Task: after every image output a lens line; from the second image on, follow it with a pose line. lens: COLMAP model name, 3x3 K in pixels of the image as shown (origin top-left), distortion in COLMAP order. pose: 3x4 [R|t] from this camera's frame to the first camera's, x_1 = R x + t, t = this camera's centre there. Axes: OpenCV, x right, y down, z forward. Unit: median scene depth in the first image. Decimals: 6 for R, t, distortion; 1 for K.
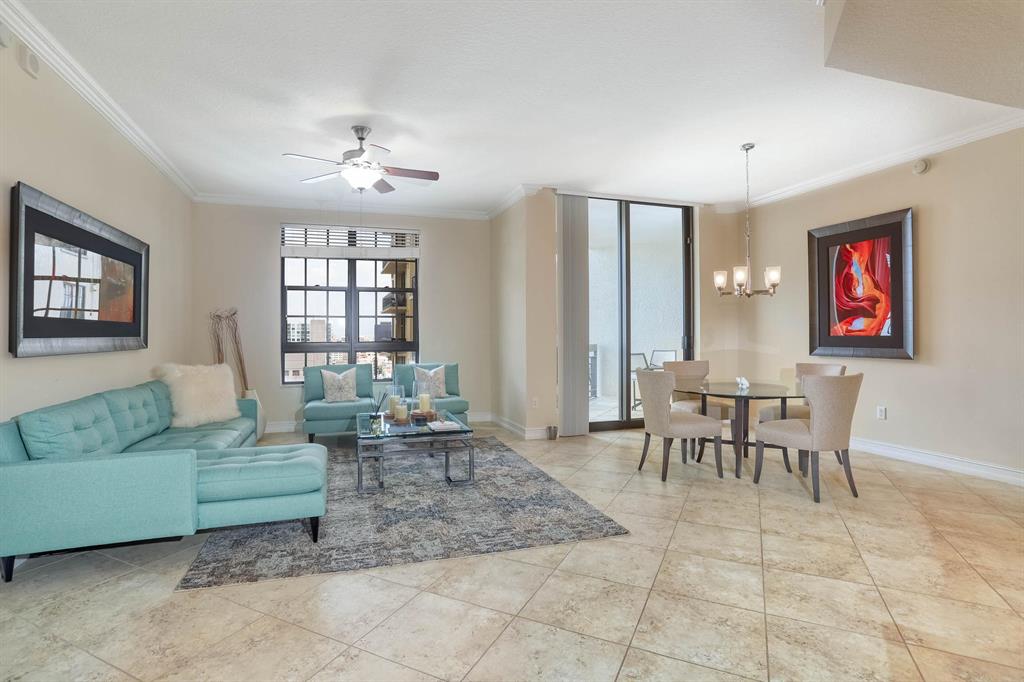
lens RADIAL K [[510.1, 0, 510.2], [0, 510.1, 330.6], [0, 0, 1]] dist [0.002246, 0.000701]
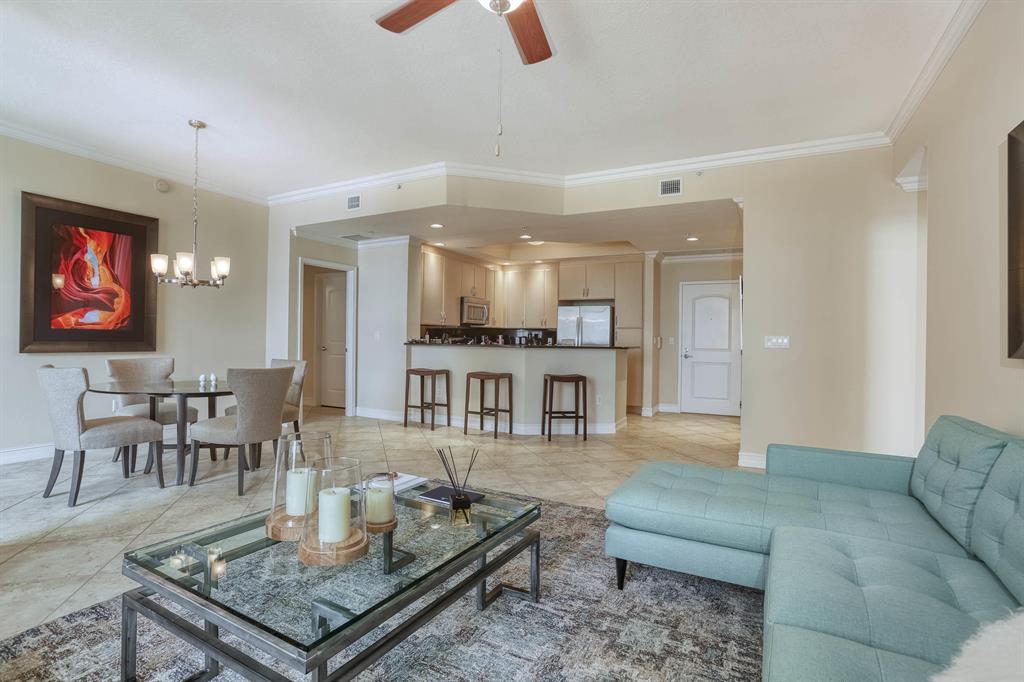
lens RADIAL K [[492.0, 0, 512.0], [0, 492.0, 341.0], [0, 0, 1]] dist [-0.004313, -0.000336]
pose [[-0.679295, -0.008281, 0.733818, -0.515411], [-0.017347, 0.999838, -0.004775, 0.023269], [-0.733660, -0.015974, -0.679329, 1.062679]]
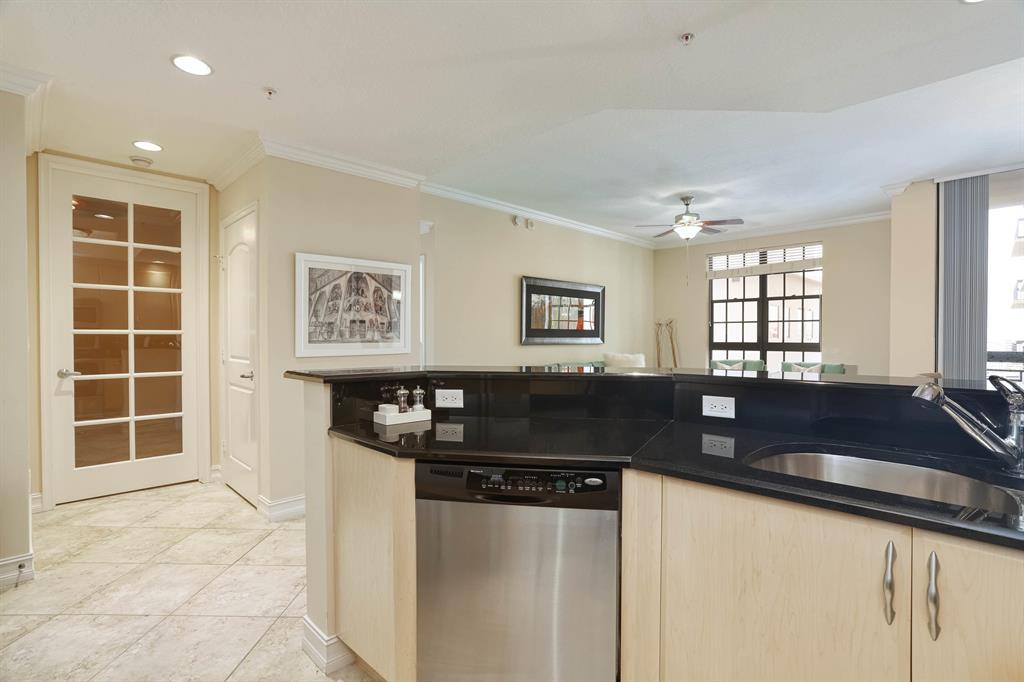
lens RADIAL K [[492.0, 0, 512.0], [0, 492.0, 341.0], [0, 0, 1]] dist [-0.004313, -0.000336]
pose [[0.442286, 0.012035, -0.896793, 0.631120], [0.004846, 0.999863, 0.015807, -0.003074], [0.896861, -0.011337, 0.442167, -0.076887]]
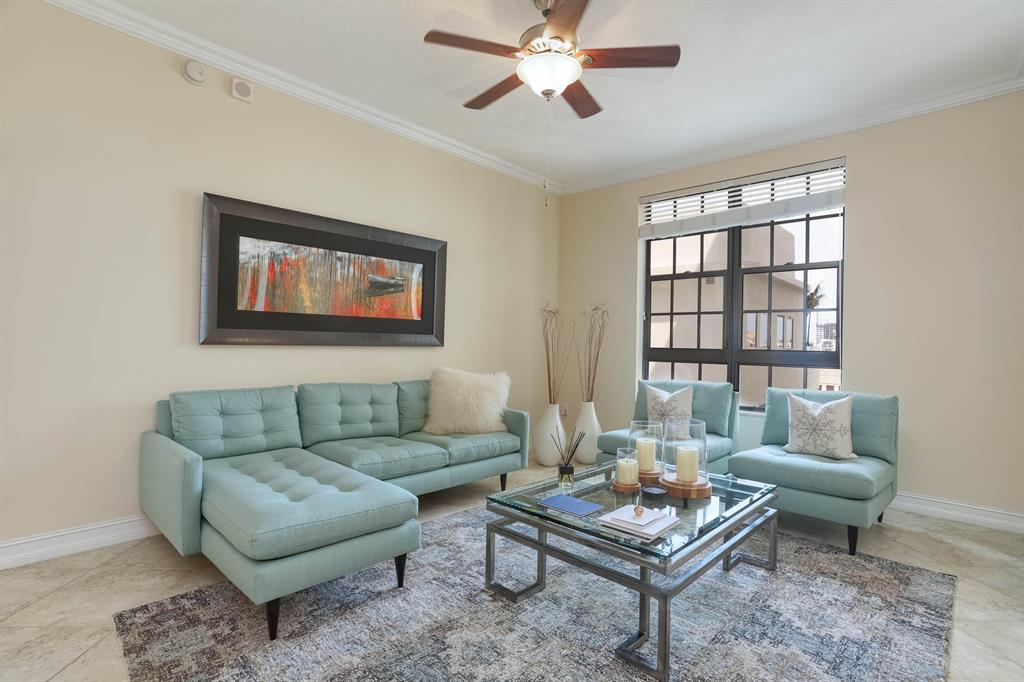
lens RADIAL K [[500.9, 0, 512.0], [0, 500.9, 341.0], [0, 0, 1]] dist [-0.011314, 0.000285]
pose [[0.467405, 0.007950, -0.884008, 0.185293], [-0.011474, 0.999930, 0.002926, 0.016933], [0.883969, 0.008775, 0.467463, 0.564740]]
